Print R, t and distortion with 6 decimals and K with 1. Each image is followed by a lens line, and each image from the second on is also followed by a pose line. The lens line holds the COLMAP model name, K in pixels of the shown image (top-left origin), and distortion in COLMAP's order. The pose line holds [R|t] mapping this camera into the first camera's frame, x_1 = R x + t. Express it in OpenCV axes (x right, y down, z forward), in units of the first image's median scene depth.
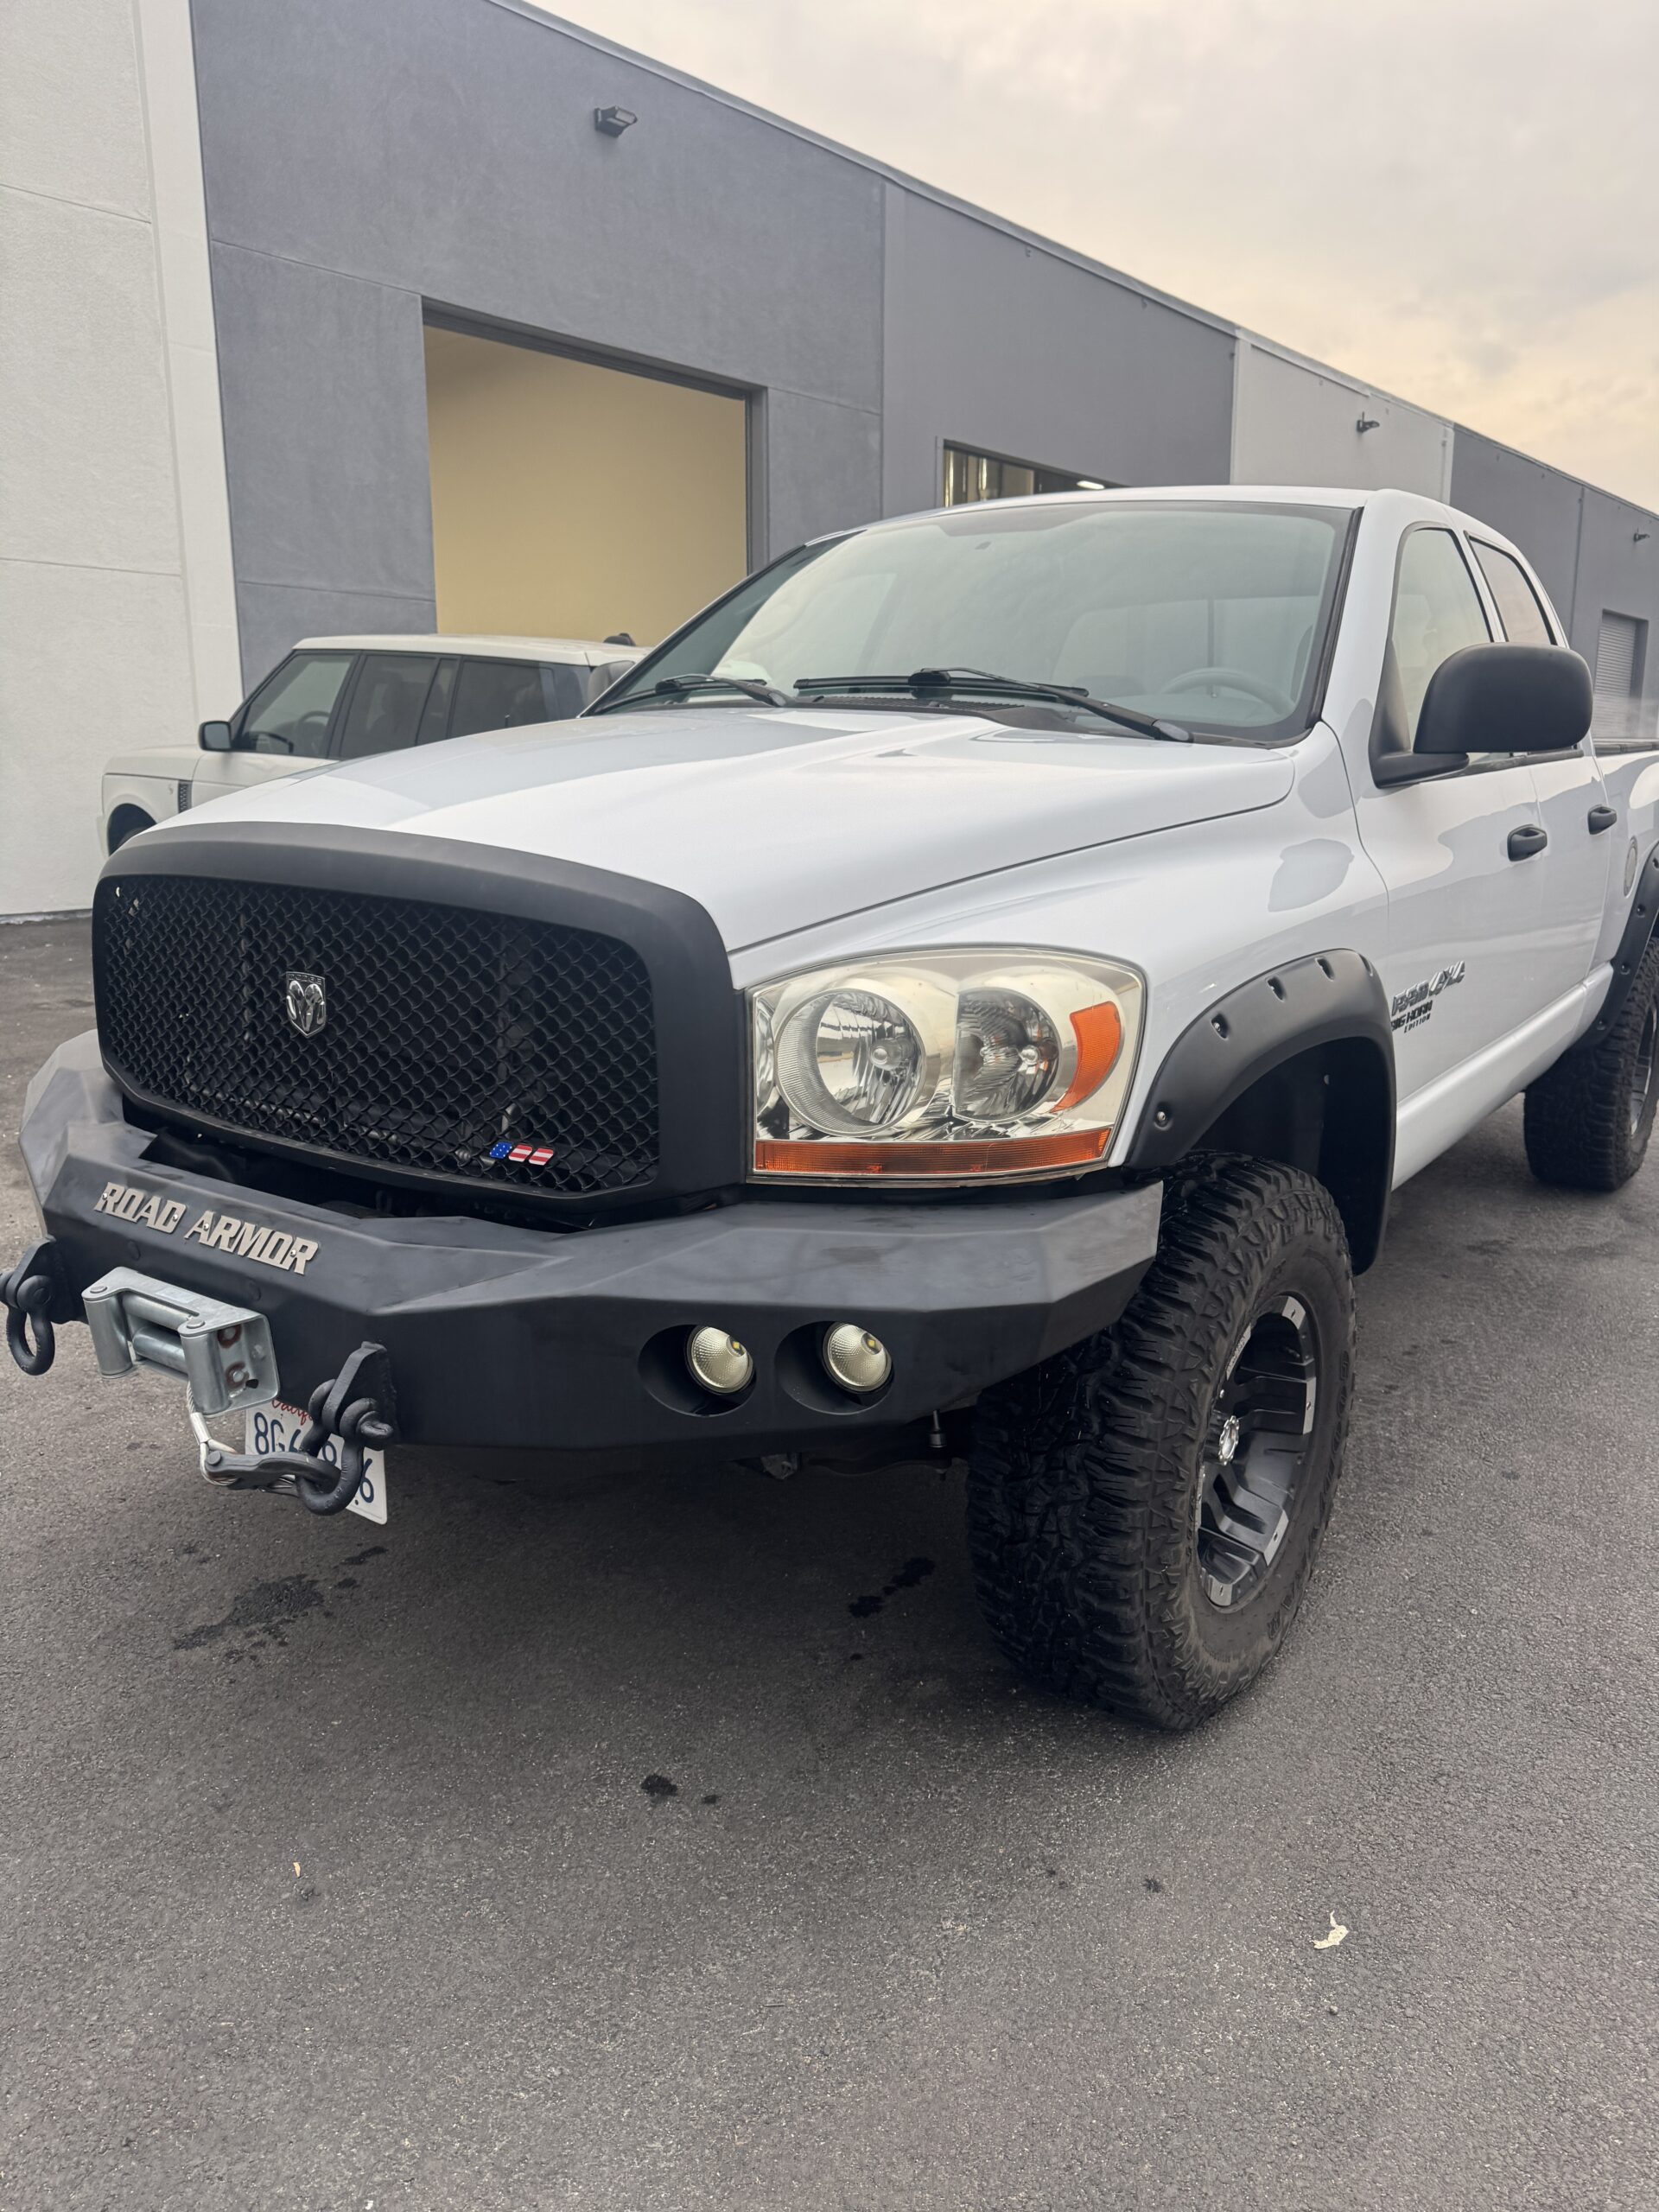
lens RADIAL K [[1577.5, 0, 831.0], [0, 1577.5, 1124.3], [0, 0, 1]] dist [0.051643, -0.067218]
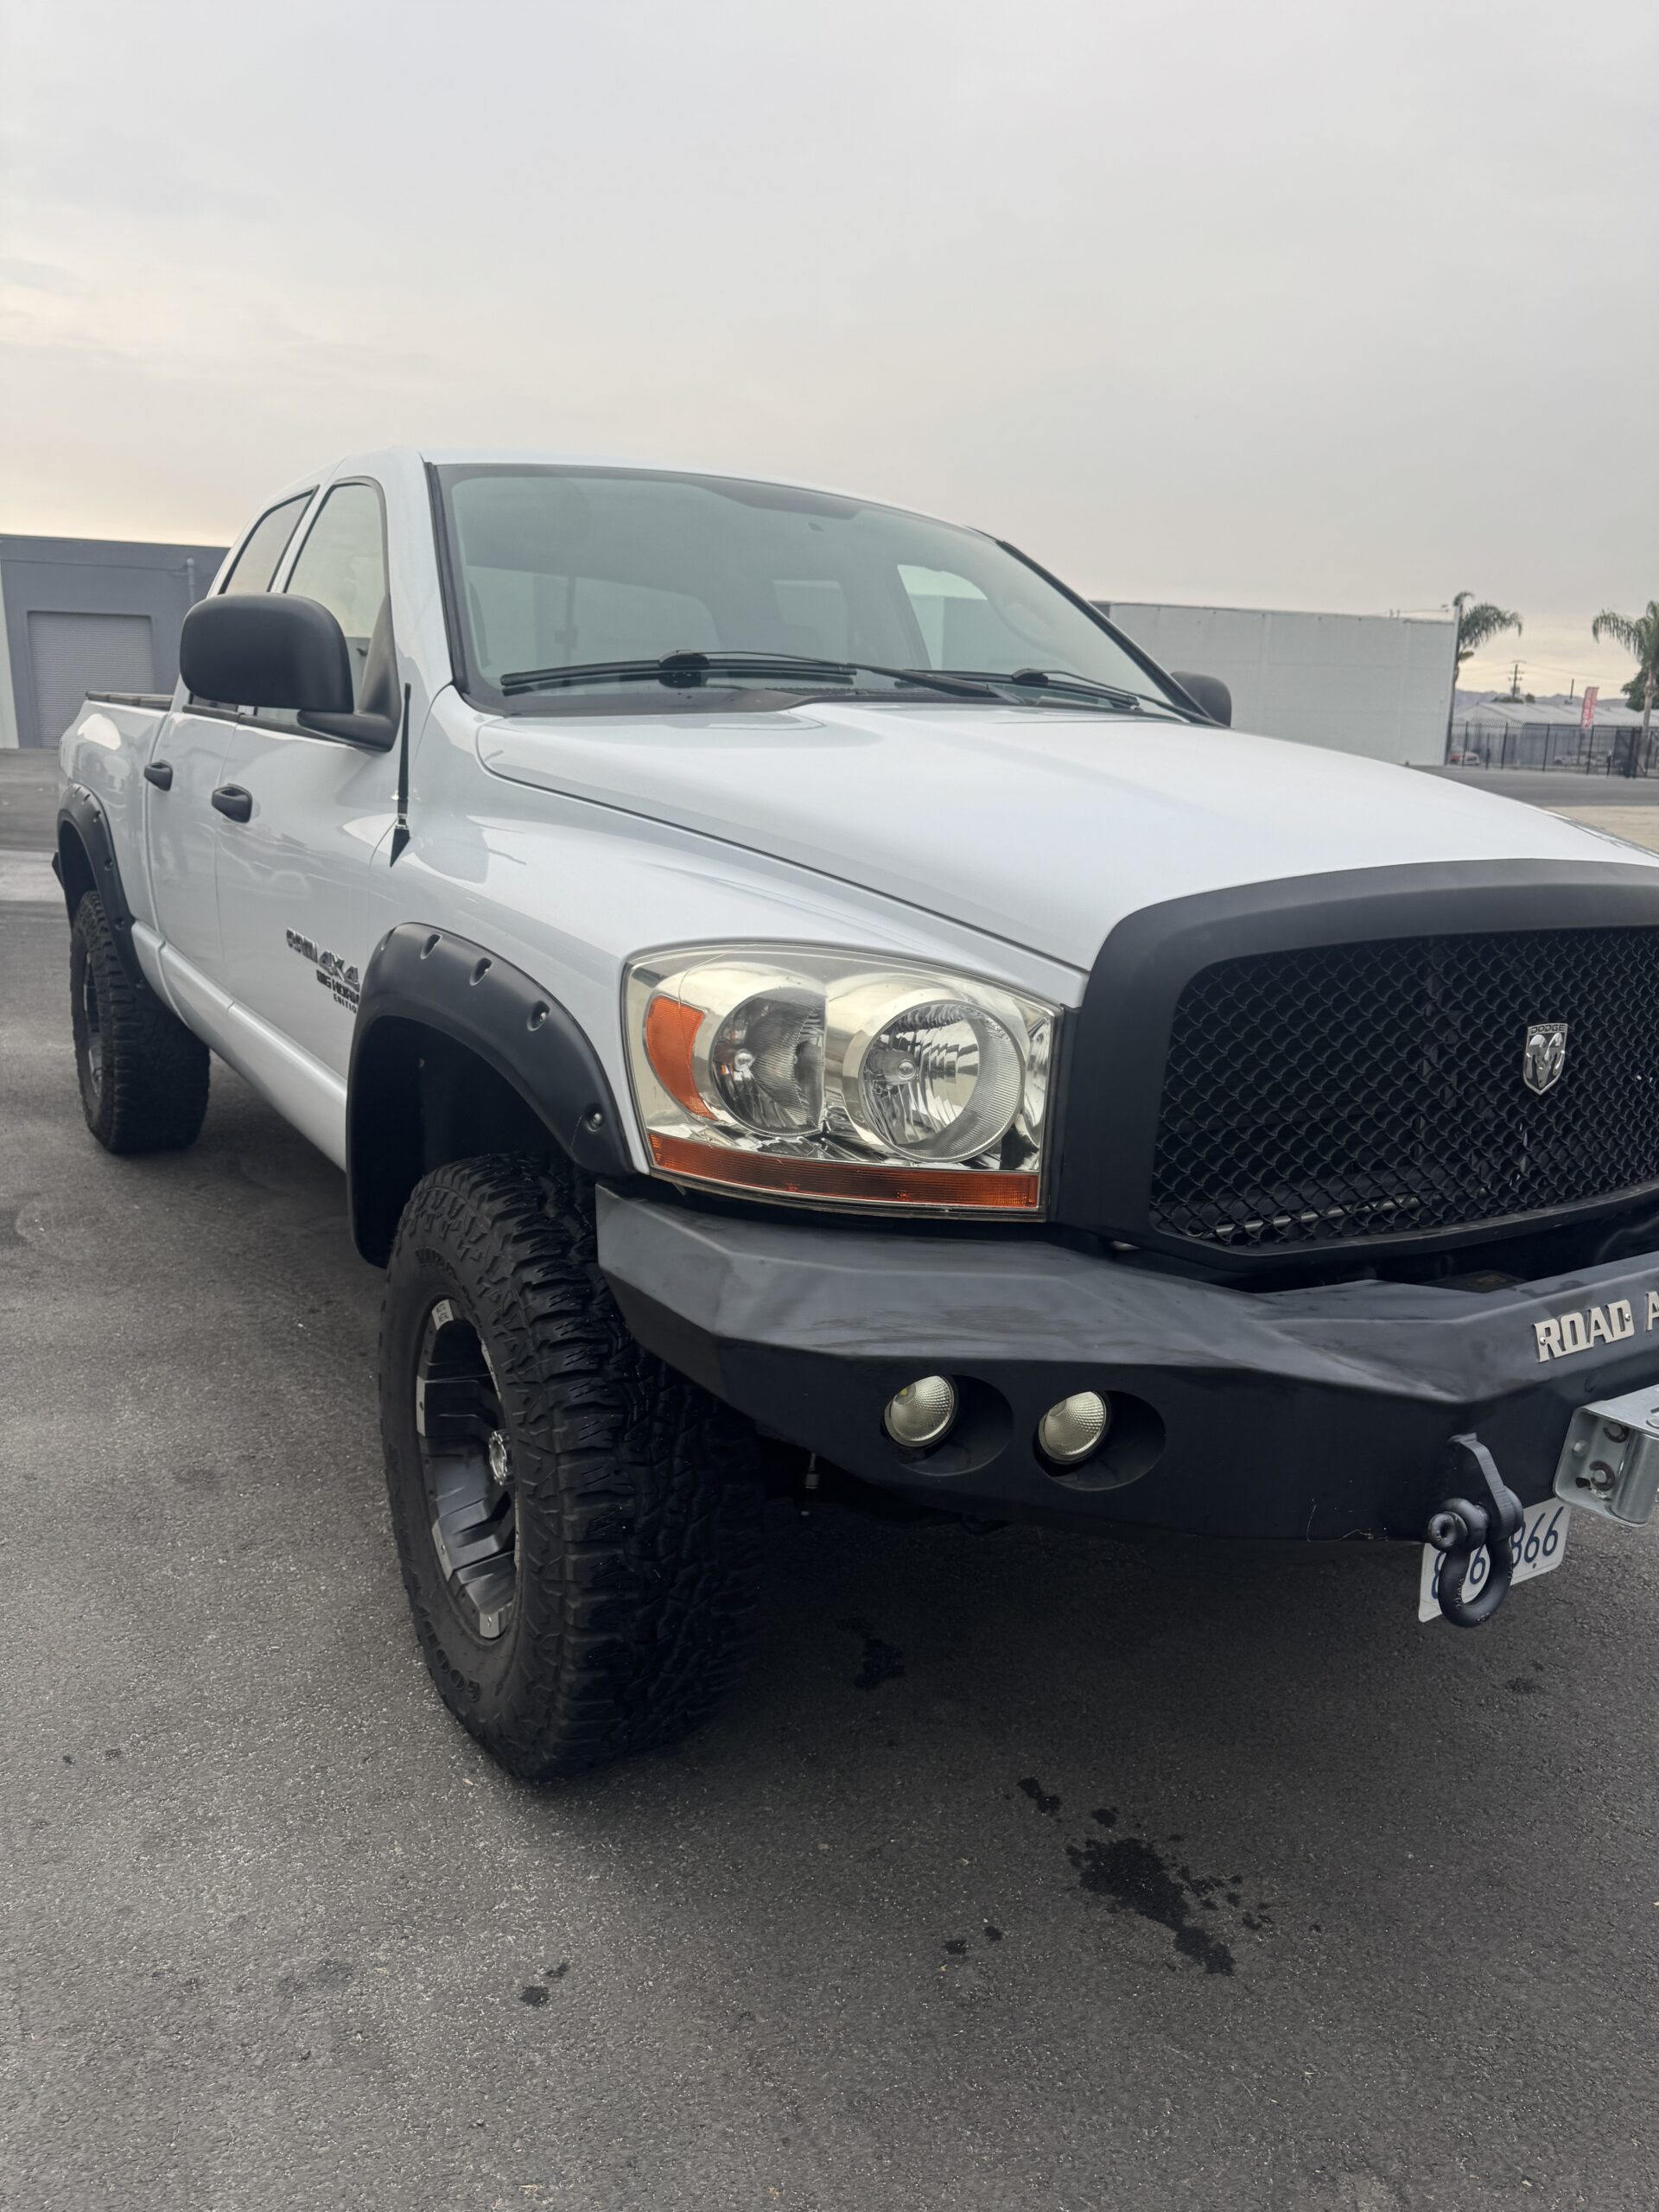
lens RADIAL K [[1593.5, 0, 829.5], [0, 1593.5, 1106.0], [0, 0, 1]] dist [0.055518, -0.074044]
pose [[0.414056, -0.226349, 0.881660, -1.309254], [0.212779, 0.965822, 0.148028, -0.270467], [-0.885033, 0.126307, 0.448067, 0.945274]]
